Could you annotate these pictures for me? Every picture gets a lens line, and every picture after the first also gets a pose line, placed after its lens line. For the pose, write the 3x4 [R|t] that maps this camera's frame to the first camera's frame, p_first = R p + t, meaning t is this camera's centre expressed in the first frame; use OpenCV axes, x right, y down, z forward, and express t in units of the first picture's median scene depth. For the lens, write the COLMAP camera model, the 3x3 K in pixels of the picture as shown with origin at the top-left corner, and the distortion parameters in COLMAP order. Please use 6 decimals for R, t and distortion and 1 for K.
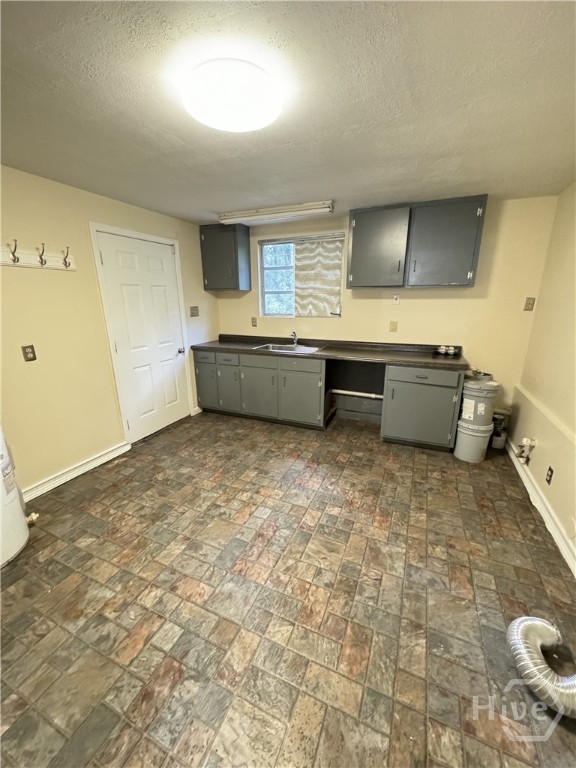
lens RADIAL K [[306.2, 0, 287.4], [0, 306.2, 385.8], [0, 0, 1]] dist [-0.004289, 0.000579]
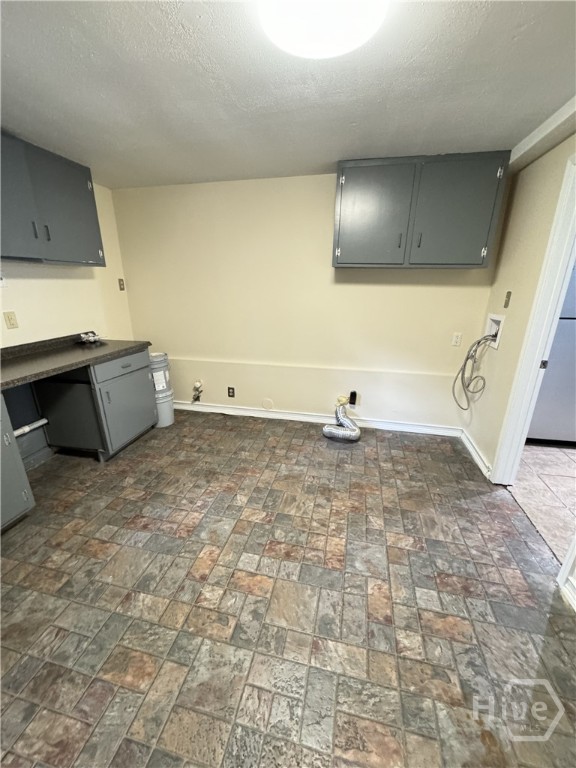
lens RADIAL K [[306.2, 0, 287.6], [0, 306.2, 385.3], [0, 0, 1]] dist [-0.004289, 0.000579]
pose [[-0.190298, -0.308901, 0.931862, -0.796372], [0.265516, 0.897638, 0.351778, -0.261358], [-0.945139, 0.314367, -0.088801, 0.993395]]
